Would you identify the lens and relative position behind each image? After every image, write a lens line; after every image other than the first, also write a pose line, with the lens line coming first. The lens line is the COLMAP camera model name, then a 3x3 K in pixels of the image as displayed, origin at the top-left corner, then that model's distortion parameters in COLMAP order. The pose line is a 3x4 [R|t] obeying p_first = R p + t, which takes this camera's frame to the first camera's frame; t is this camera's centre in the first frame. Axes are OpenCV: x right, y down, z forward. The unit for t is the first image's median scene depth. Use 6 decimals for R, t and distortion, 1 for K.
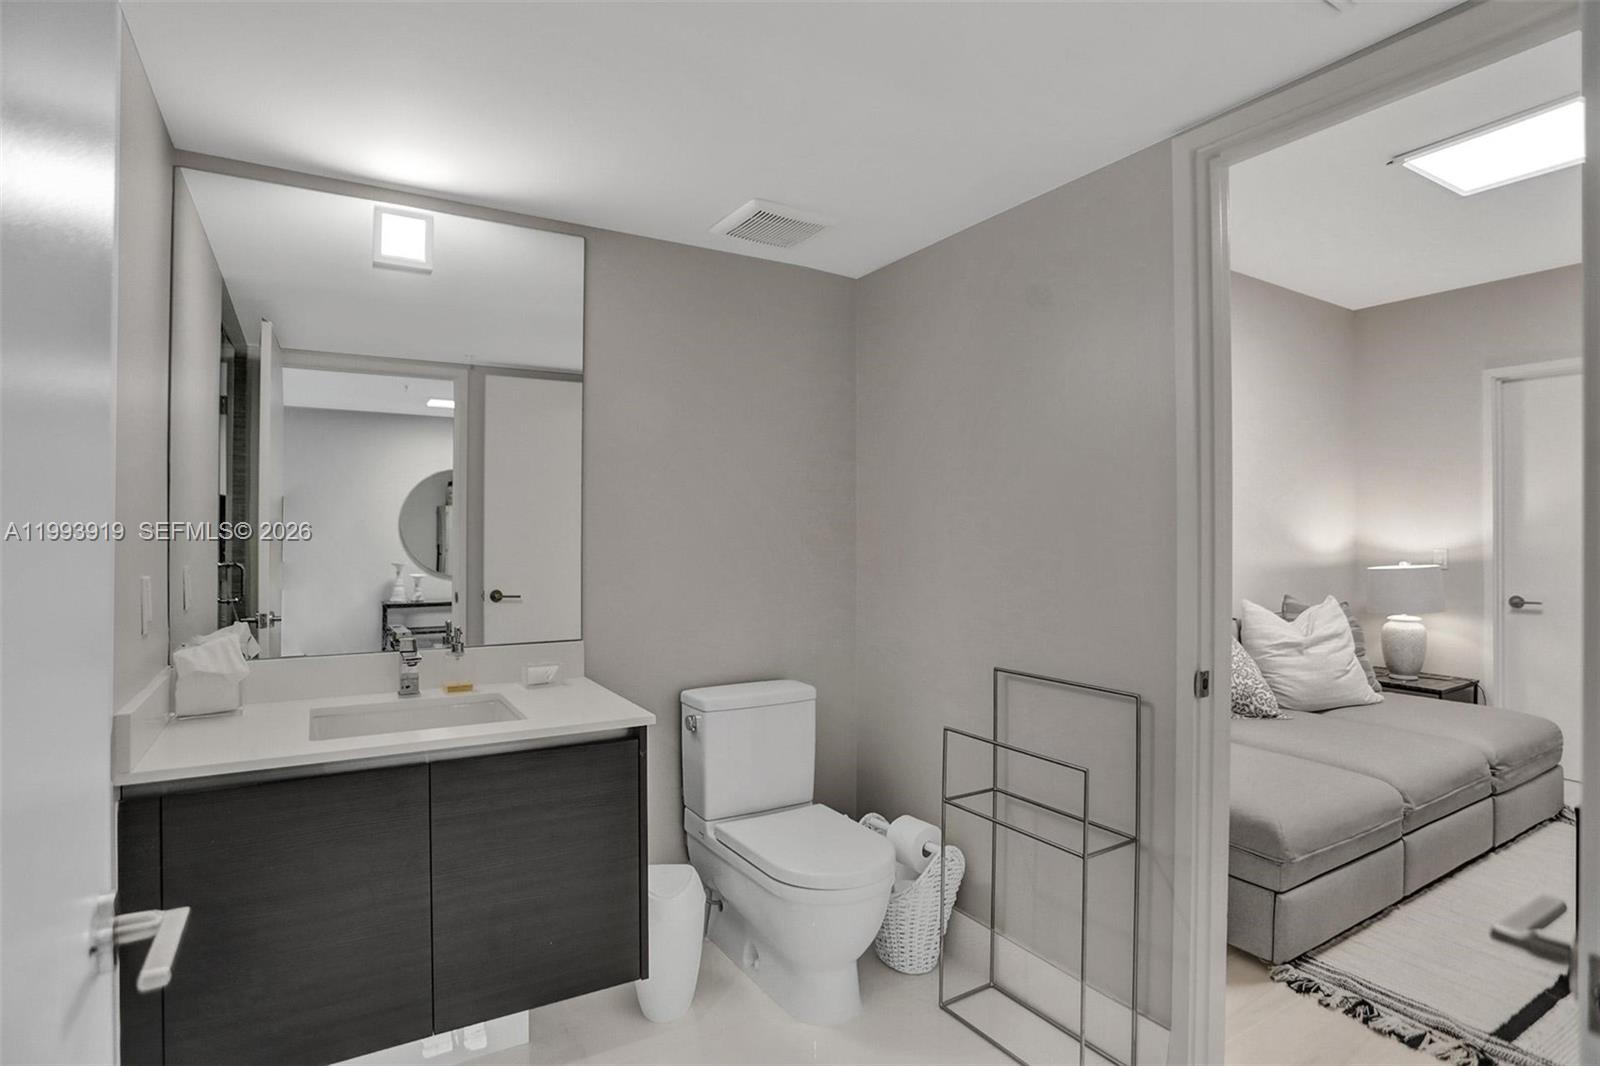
lens RADIAL K [[811.8, 0, 808.6], [0, 811.8, 528.0], [0, 0, 1]] dist [-0.054765, 0.024621]
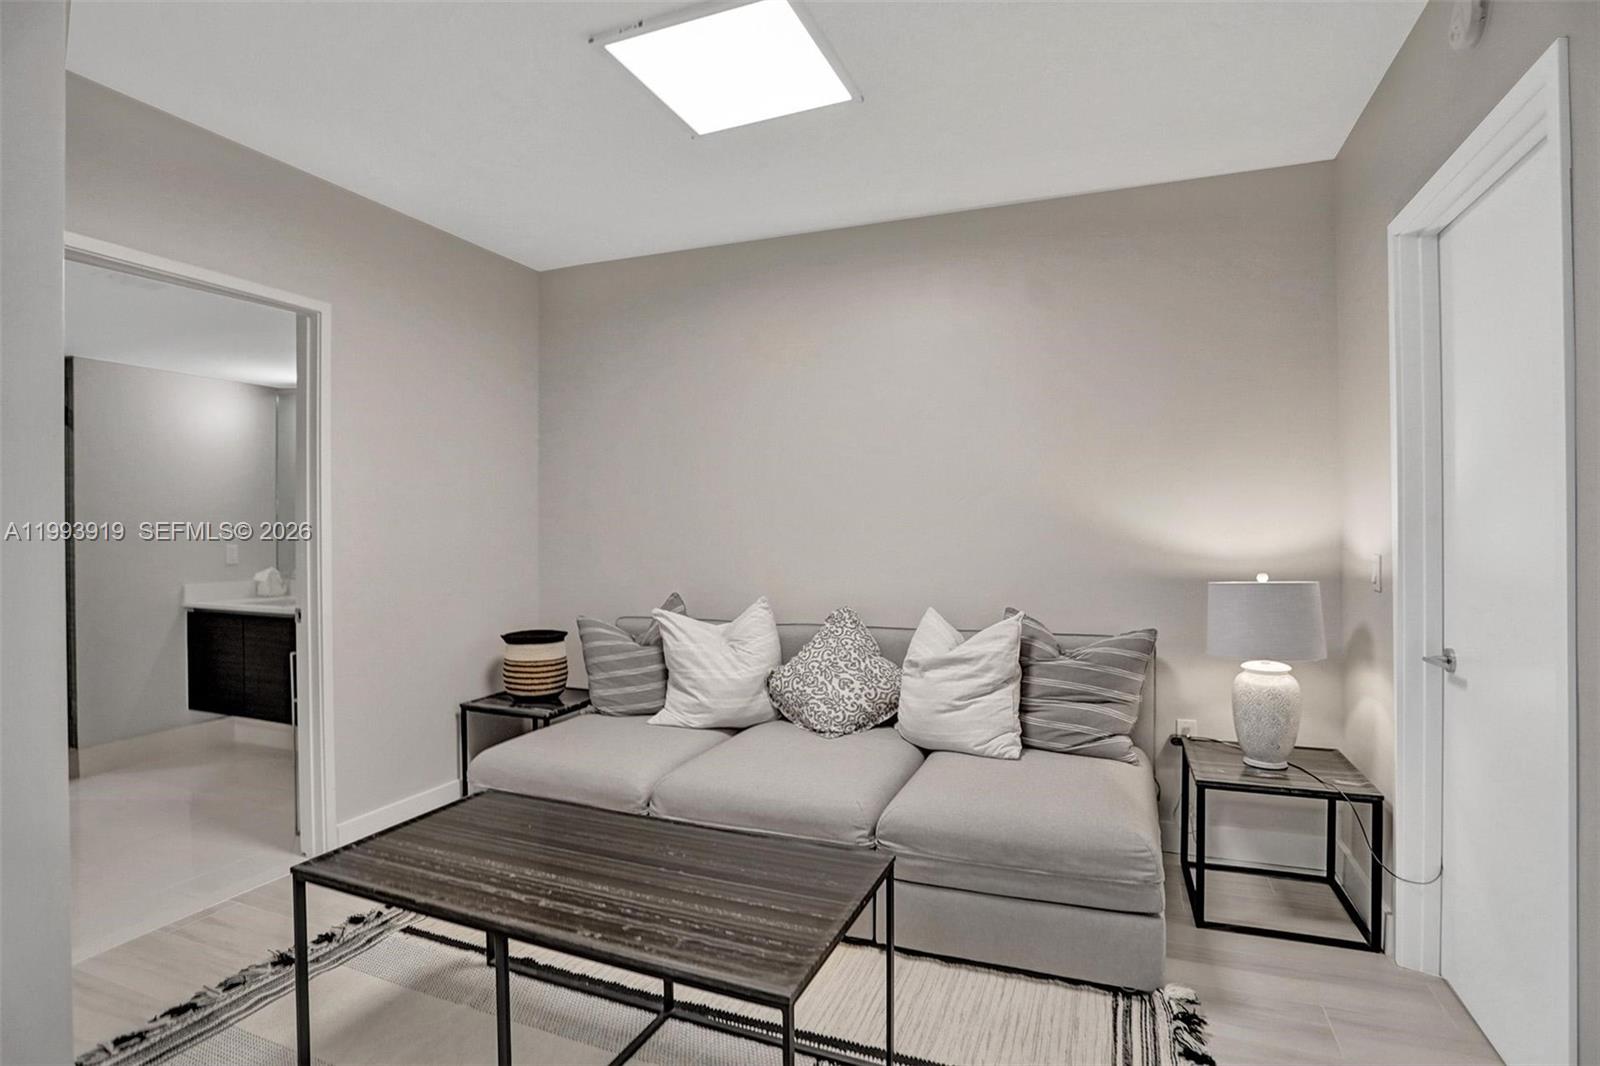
lens RADIAL K [[811.8, 0, 798.3], [0, 811.8, 526.1], [0, 0, 1]] dist [-0.054765, 0.024621]
pose [[0.582501, -0.003144, -0.812824, 1.165729], [0.012043, 0.999916, 0.004763, -0.002136], [0.812741, -0.012563, 0.582490, 0.394015]]
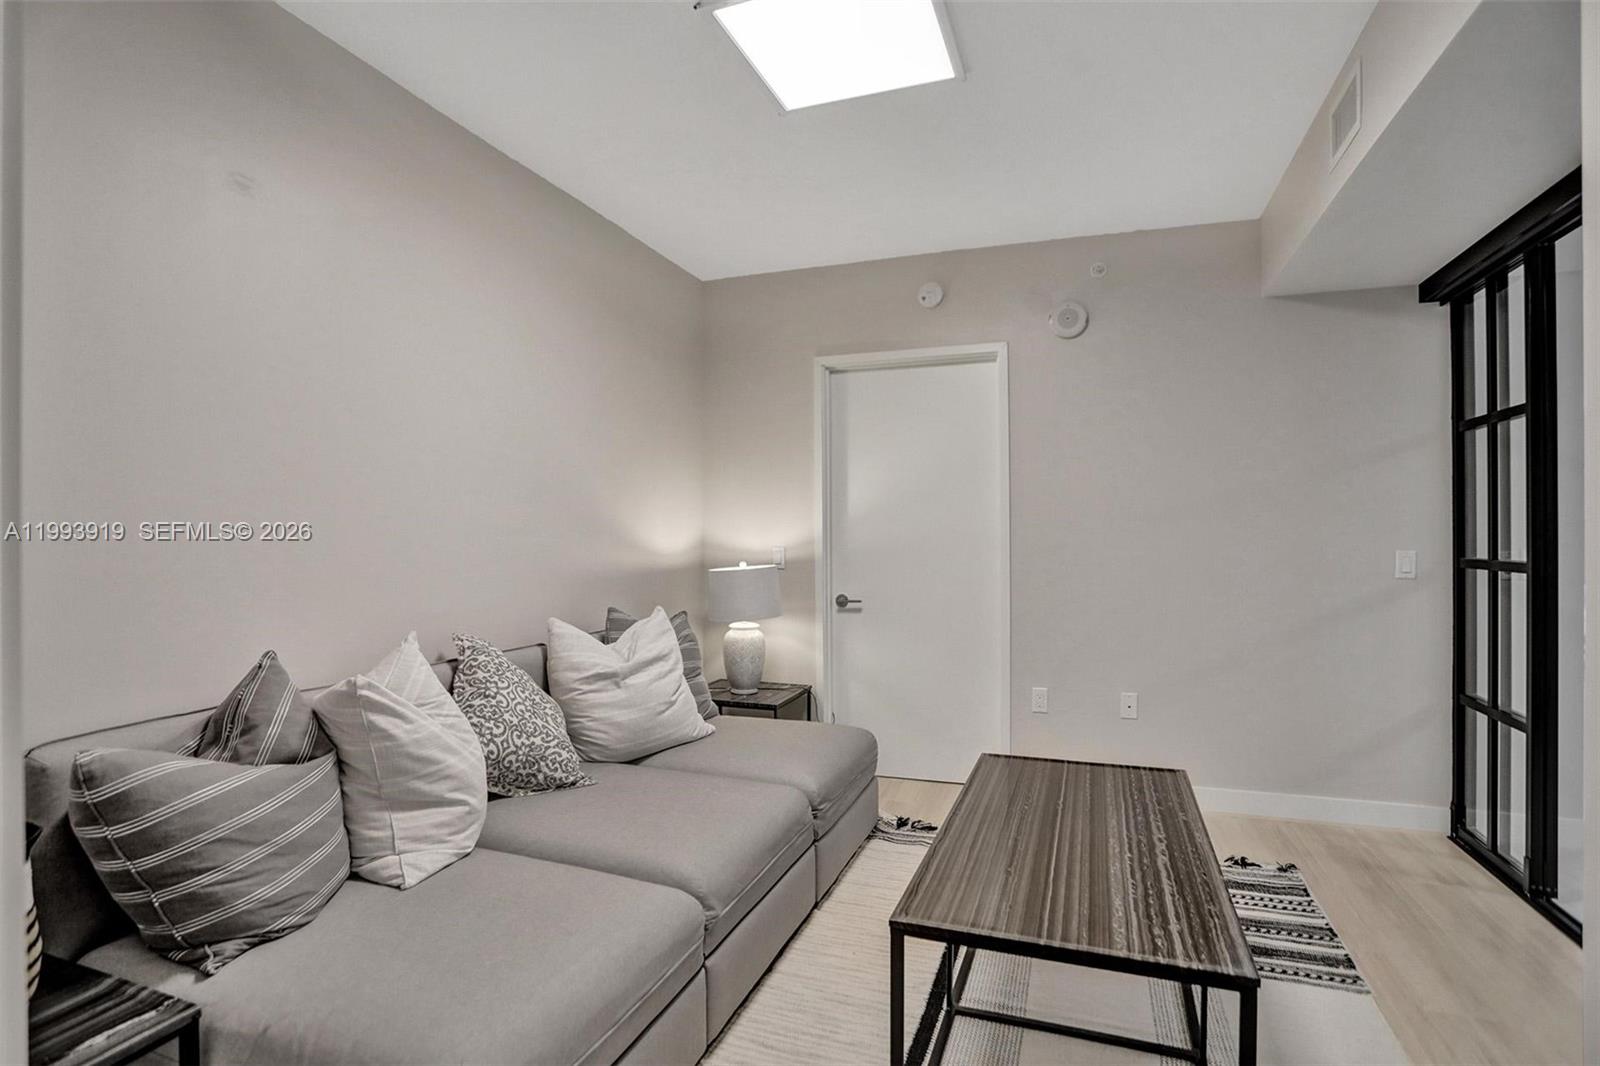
lens RADIAL K [[811.8, 0, 778.4], [0, 811.8, 540.2], [0, 0, 1]] dist [-0.054765, 0.024621]
pose [[0.801298, -0.008100, 0.598211, 0.267656], [0.003279, 0.999953, 0.009148, 0.011271], [-0.598257, -0.005369, 0.801286, 0.277963]]
